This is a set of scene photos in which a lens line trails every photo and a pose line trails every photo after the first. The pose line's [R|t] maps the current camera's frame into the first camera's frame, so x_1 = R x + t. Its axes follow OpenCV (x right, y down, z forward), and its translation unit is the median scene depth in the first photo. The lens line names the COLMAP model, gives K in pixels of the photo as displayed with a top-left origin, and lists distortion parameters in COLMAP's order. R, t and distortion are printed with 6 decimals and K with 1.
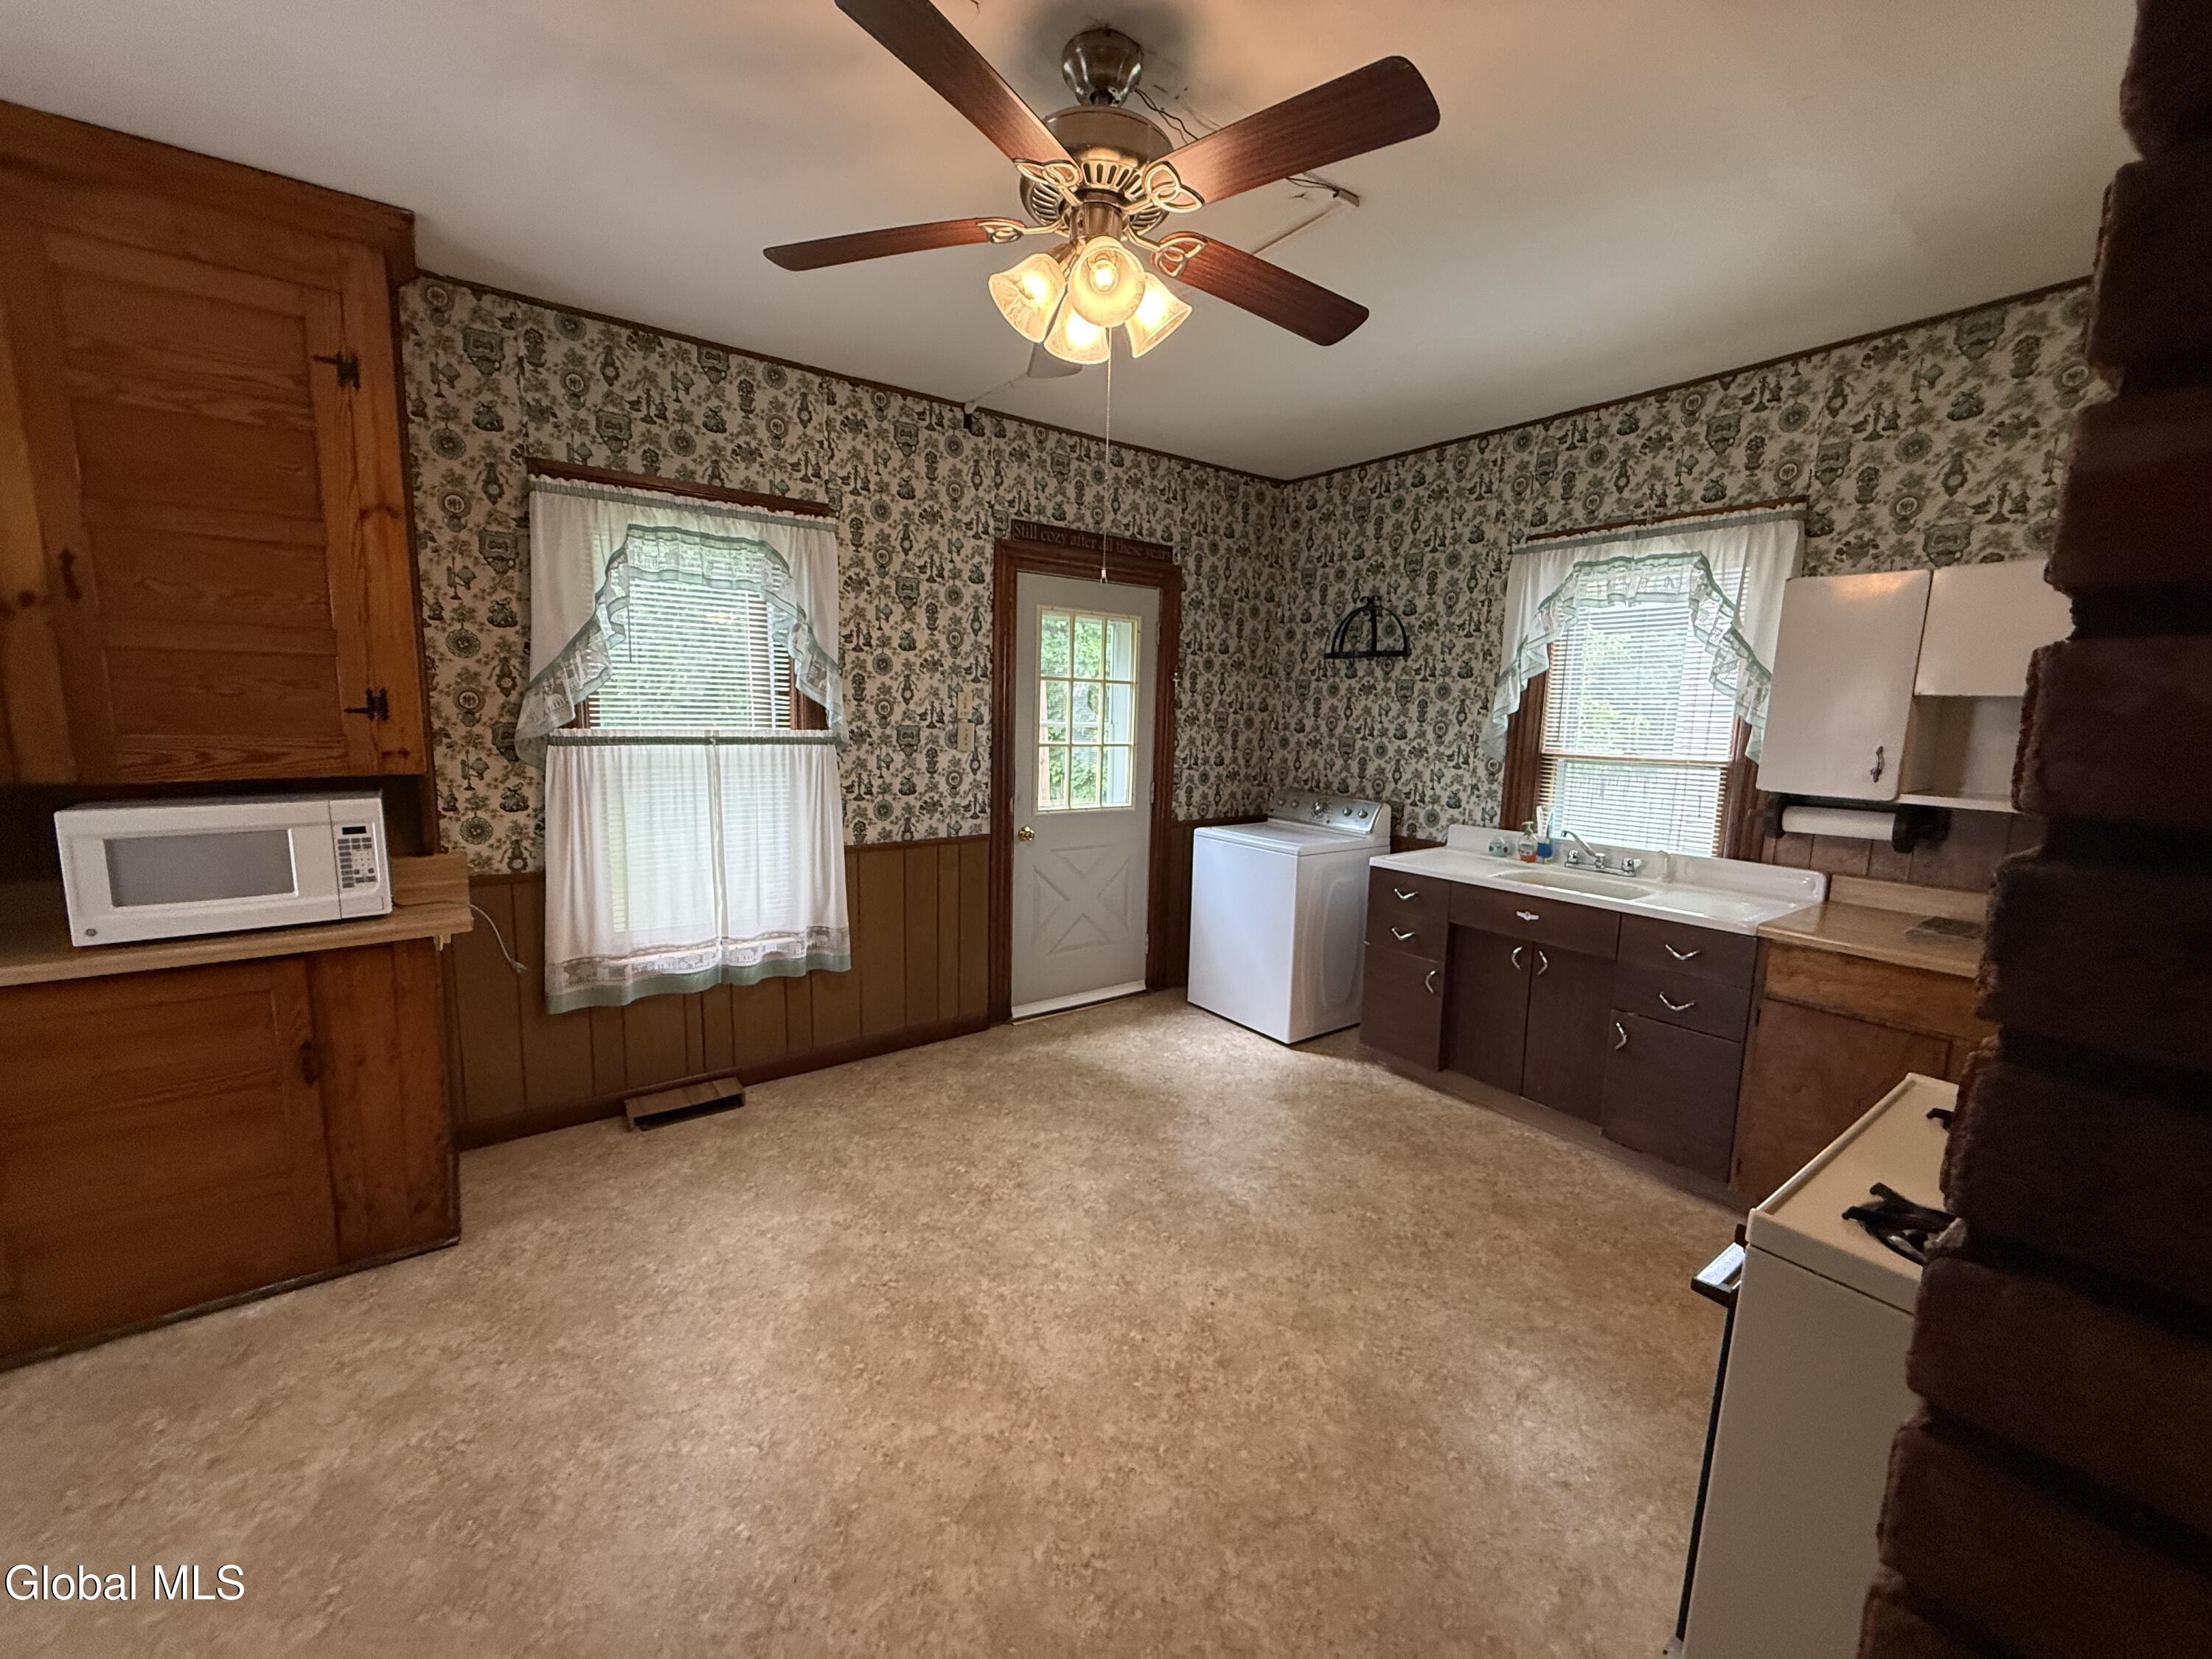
lens RADIAL K [[877.1, 0, 1106.4], [0, 877.1, 832.6], [0, 0, 1]] dist [-0.001101, 0.000475]
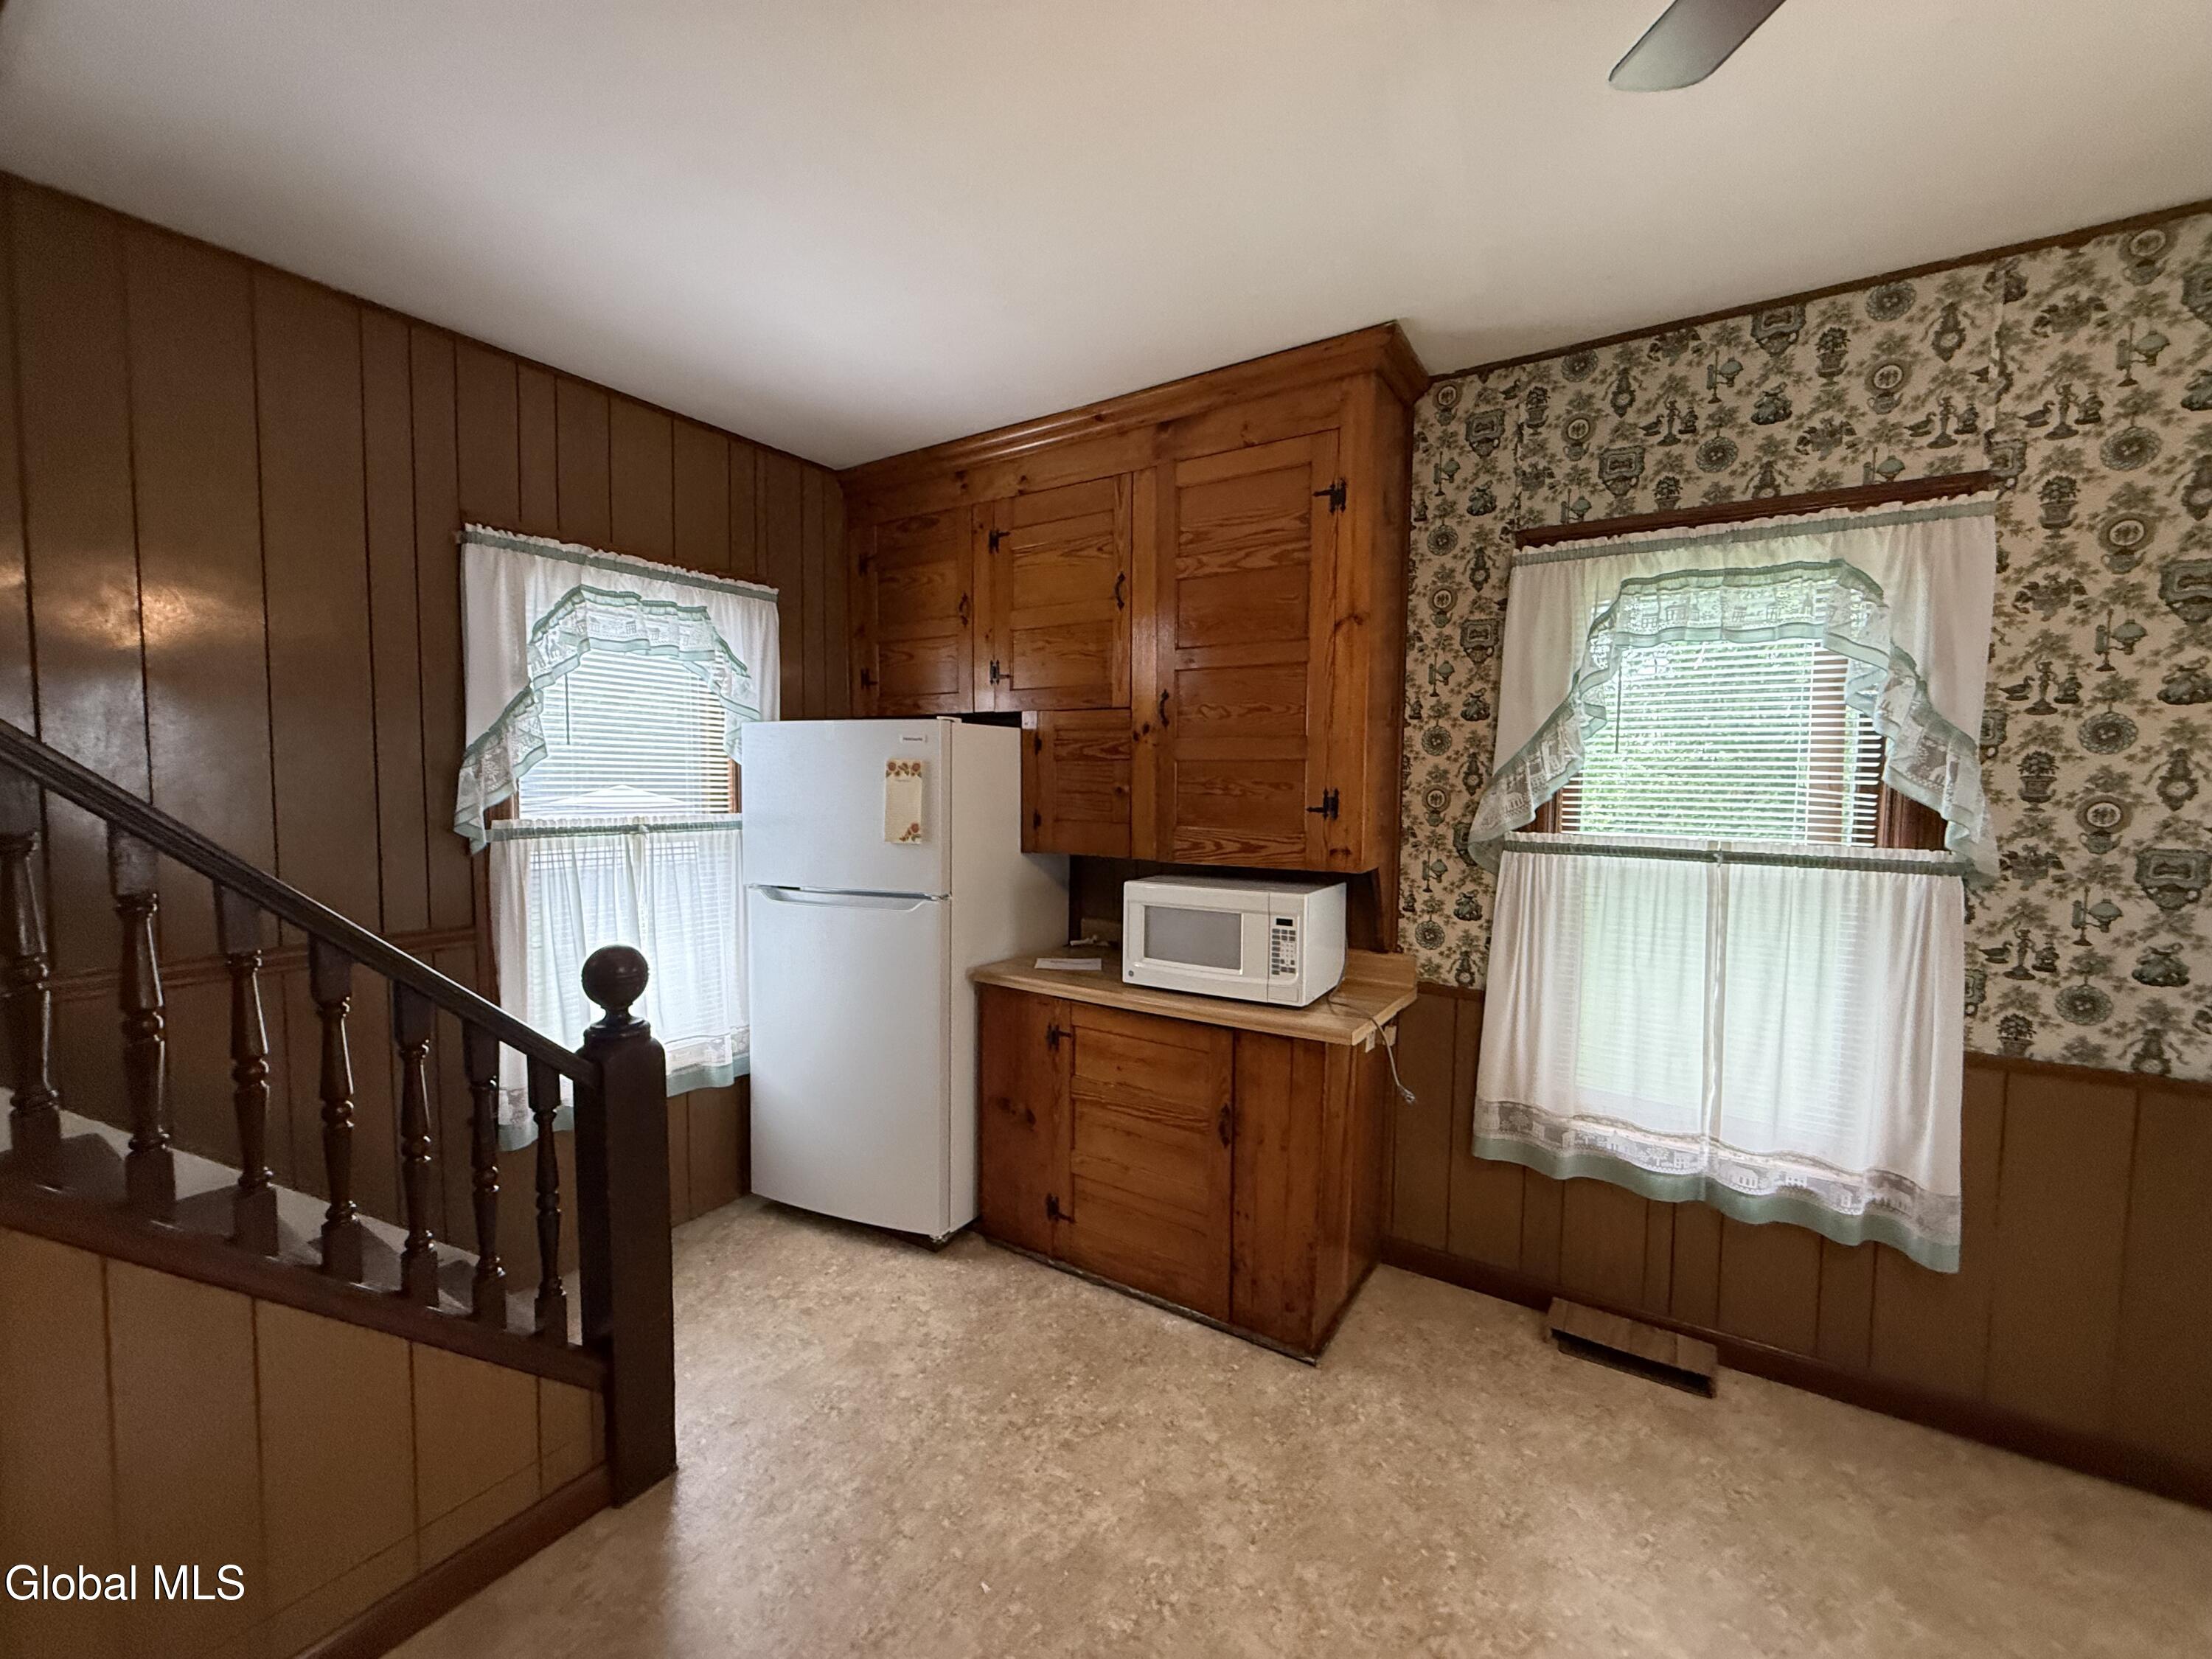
lens RADIAL K [[877.1, 0, 1100.2], [0, 877.1, 827.1], [0, 0, 1]] dist [-0.001101, 0.000475]
pose [[0.345035, 0.038035, -0.937819, 0.042529], [-0.136085, 0.990648, -0.009890, -0.057811], [0.928672, 0.131036, 0.346984, 0.312482]]
